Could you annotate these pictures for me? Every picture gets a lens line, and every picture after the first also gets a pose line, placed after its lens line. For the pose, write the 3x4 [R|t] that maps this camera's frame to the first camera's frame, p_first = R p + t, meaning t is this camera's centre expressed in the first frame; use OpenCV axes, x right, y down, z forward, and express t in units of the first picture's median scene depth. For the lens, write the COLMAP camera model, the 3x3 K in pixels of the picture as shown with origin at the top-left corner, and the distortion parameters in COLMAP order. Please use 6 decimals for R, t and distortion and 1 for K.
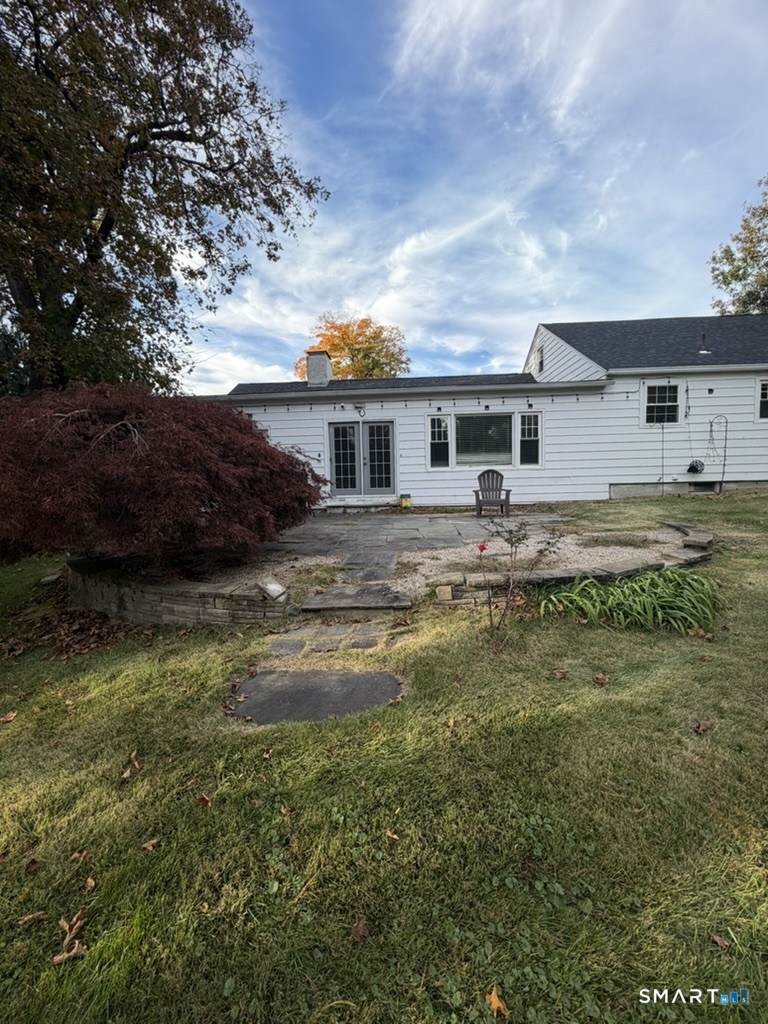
lens RADIAL K [[414.5, 0, 383.4], [0, 414.5, 502.2], [0, 0, 1]] dist [0.001375, 0.000572]
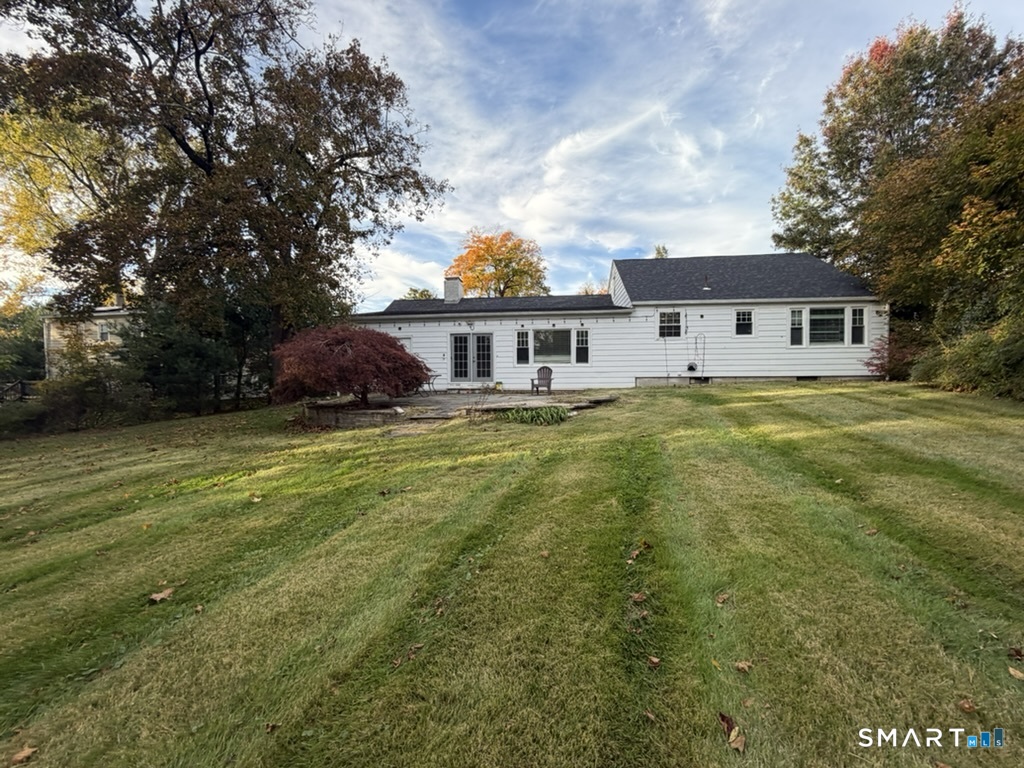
lens RADIAL K [[414.5, 0, 512.4], [0, 414.5, 390.3], [0, 0, 1]] dist [0.001375, 0.000572]
pose [[0.998086, 0.019035, -0.058845, 0.047266], [-0.020042, 0.999662, -0.016560, 0.008890], [0.058510, 0.017708, 0.998130, -0.125293]]
